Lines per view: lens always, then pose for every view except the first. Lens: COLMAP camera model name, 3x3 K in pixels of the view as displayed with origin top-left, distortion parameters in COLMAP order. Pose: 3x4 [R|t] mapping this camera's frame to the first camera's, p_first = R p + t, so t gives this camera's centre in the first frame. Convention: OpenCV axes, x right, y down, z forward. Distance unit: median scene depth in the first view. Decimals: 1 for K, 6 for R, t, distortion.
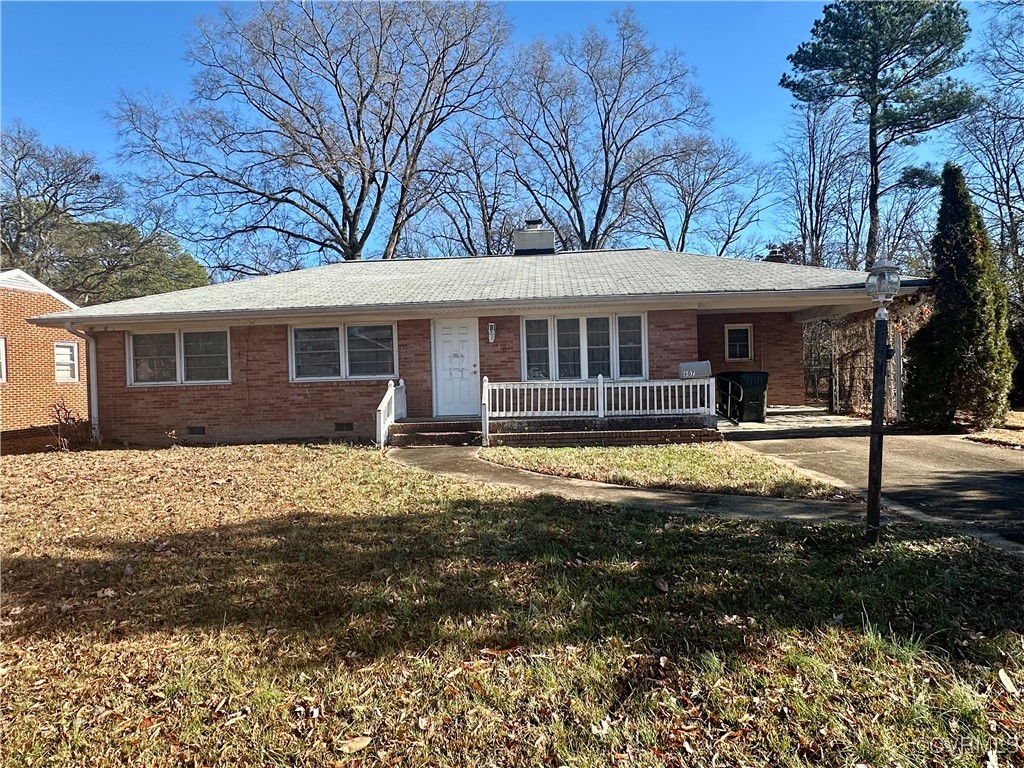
lens RADIAL K [[599.7, 0, 510.7], [0, 599.7, 383.7], [0, 0, 1]] dist [0.000410, 0.000041]
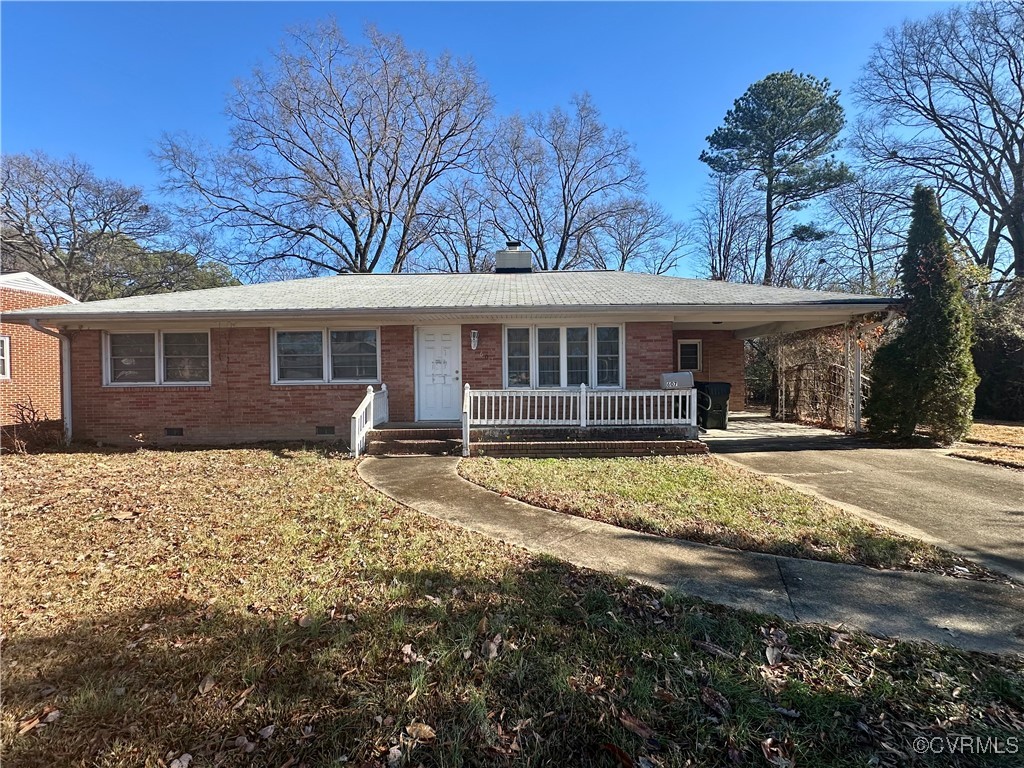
lens RADIAL K [[437.9, 0, 512.4], [0, 437.9, 383.8], [0, 0, 1]] dist [-0.000322, 0.000105]
pose [[0.998176, 0.017365, 0.057828, -0.008218], [-0.017271, 0.999849, -0.002116, -0.009761], [-0.057856, 0.001114, 0.998324, 0.243530]]
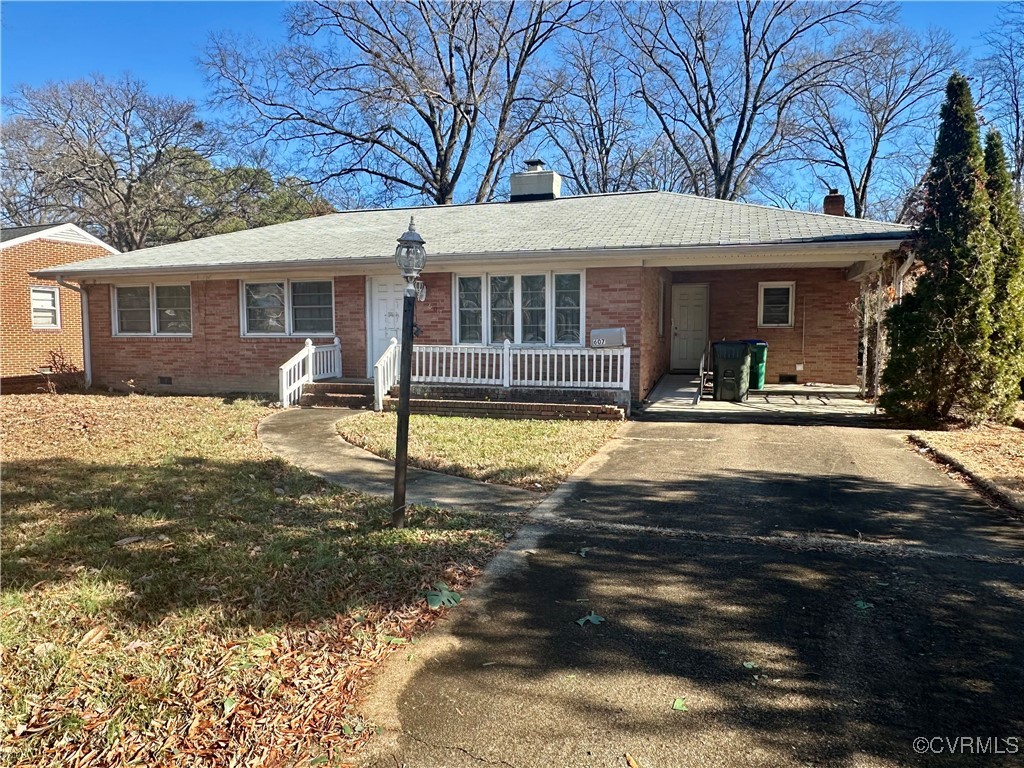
lens RADIAL K [[683.9, 0, 512.5], [0, 683.9, 387.9], [0, 0, 1]] dist [0.000683, -0.000260]
pose [[0.966757, 0.049629, -0.250836, 0.363849], [-0.032176, 0.996797, 0.073213, -0.016024], [0.253666, -0.062708, 0.965257, -0.001570]]
